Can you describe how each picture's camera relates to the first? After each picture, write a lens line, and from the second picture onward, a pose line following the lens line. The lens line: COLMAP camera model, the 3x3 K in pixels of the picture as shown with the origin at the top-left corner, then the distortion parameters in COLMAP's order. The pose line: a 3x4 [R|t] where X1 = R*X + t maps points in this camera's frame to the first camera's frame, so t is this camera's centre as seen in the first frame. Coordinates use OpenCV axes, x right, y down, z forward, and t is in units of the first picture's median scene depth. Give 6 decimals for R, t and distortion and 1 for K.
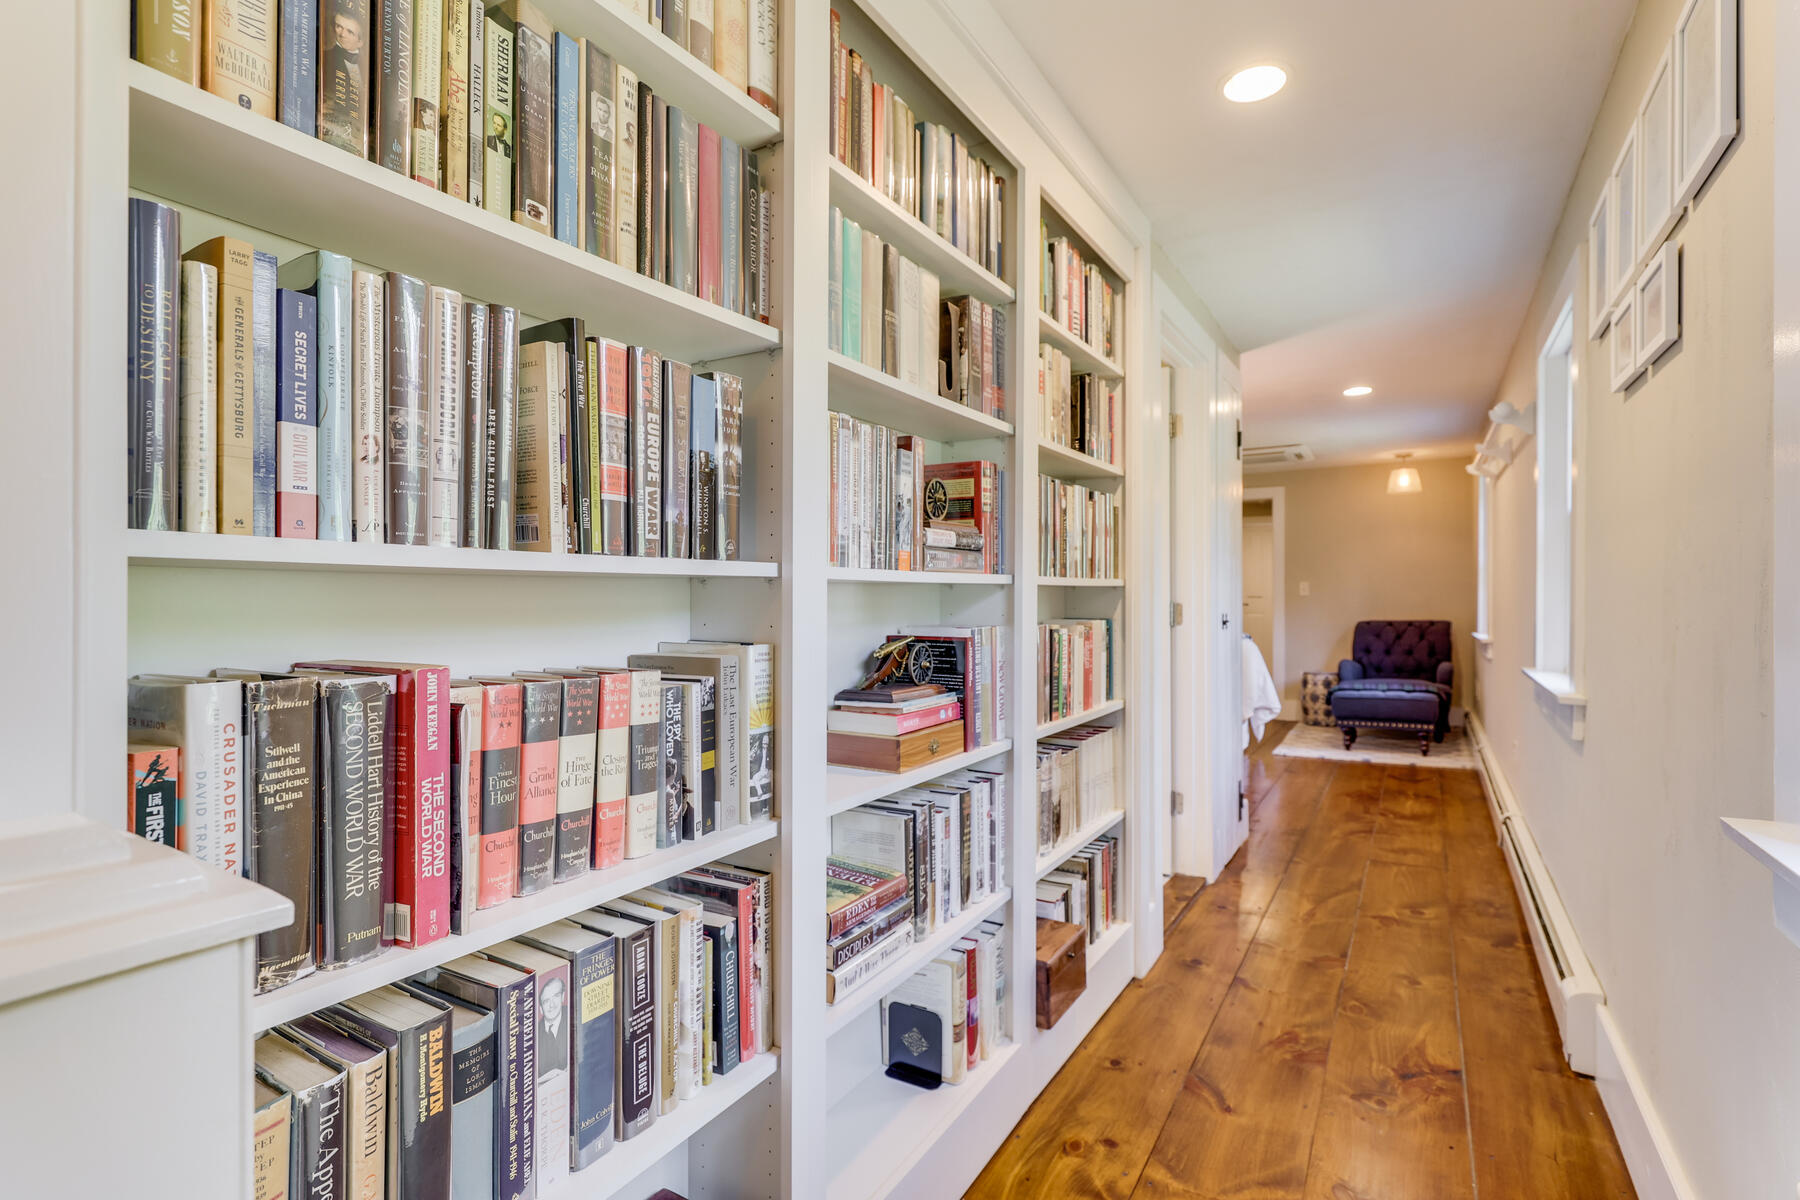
lens RADIAL K [[823.5, 0, 901.5], [0, 823.5, 597.3], [0, 0, 1]] dist [0.005611, 0.000370]
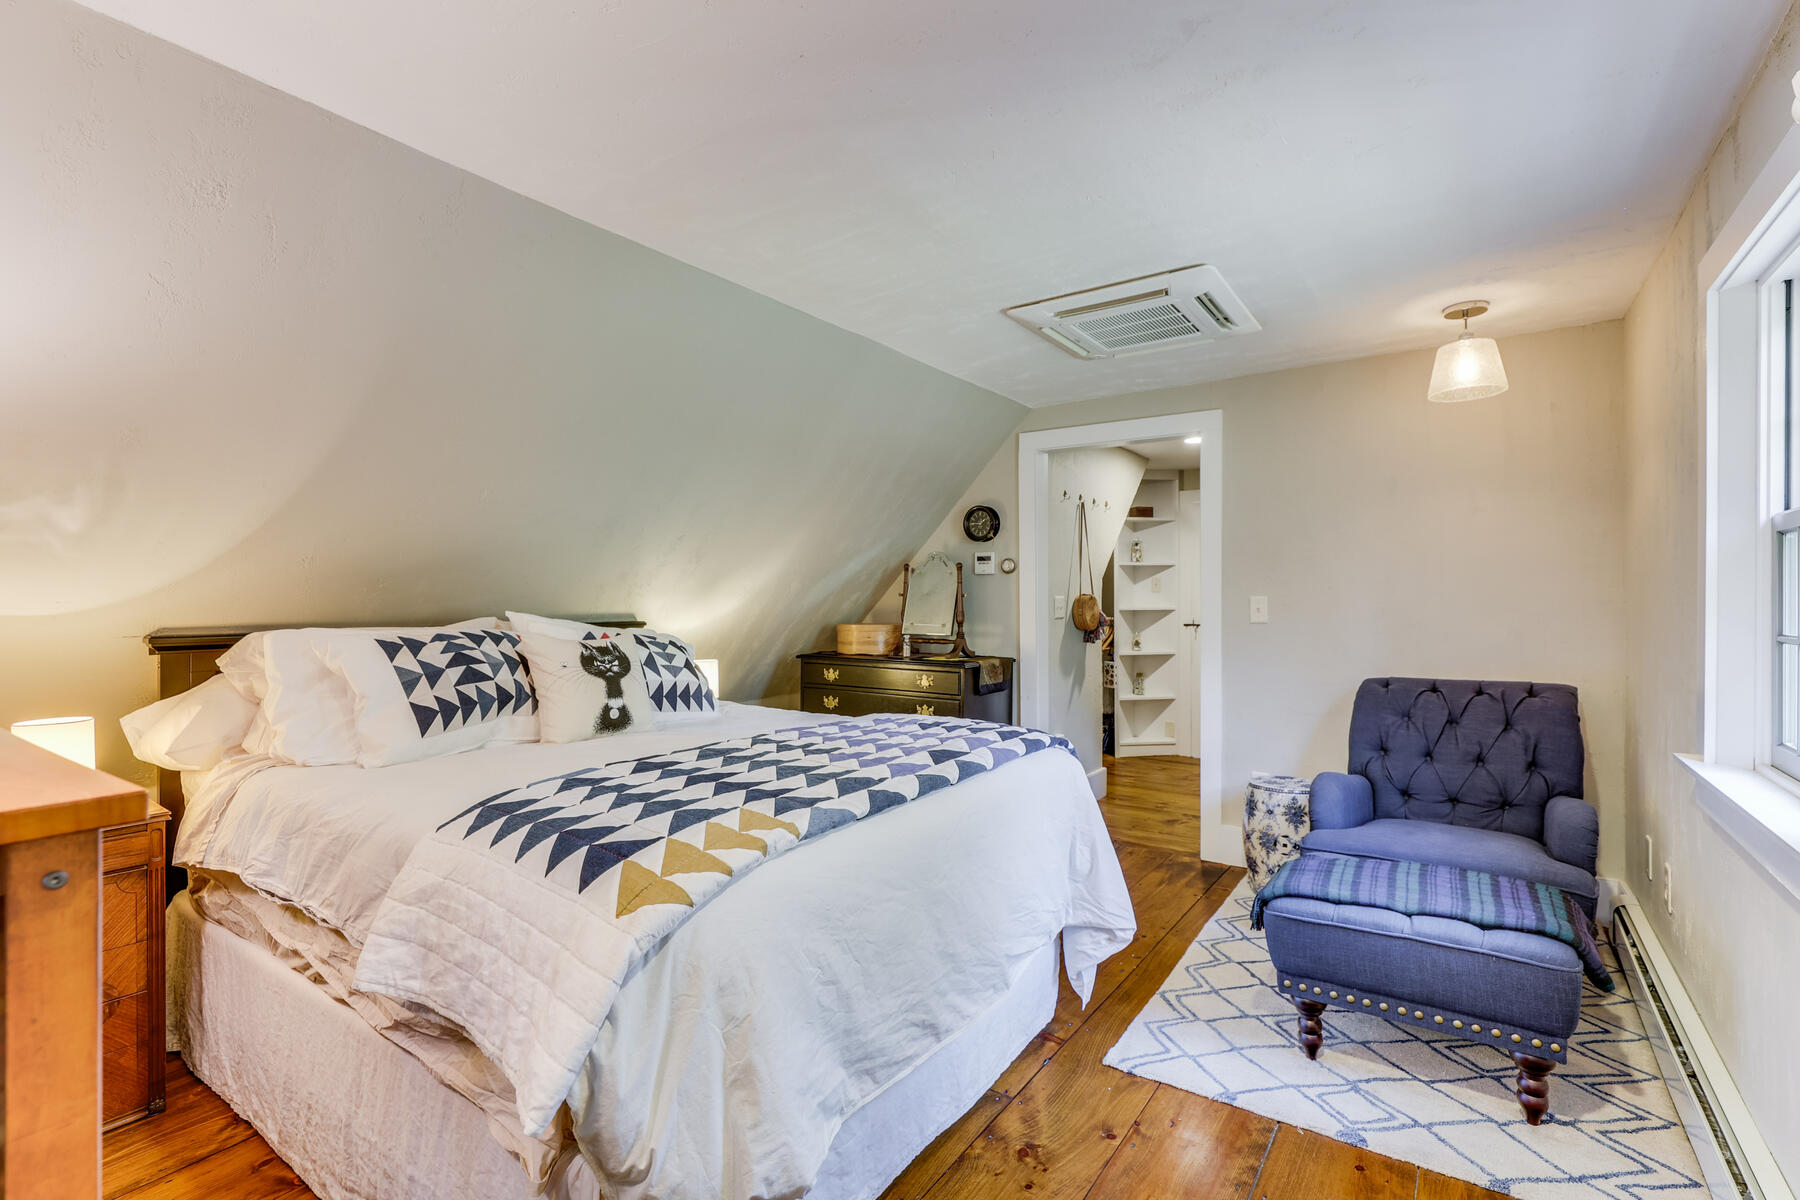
lens RADIAL K [[823.5, 0, 899.2], [0, 823.5, 598.3], [0, 0, 1]] dist [0.005611, 0.000370]
pose [[0.998855, 0.004417, -0.047628, 0.329405], [-0.004448, 0.999990, -0.000539, -0.016566], [0.047625, 0.000750, 0.998865, 0.548517]]
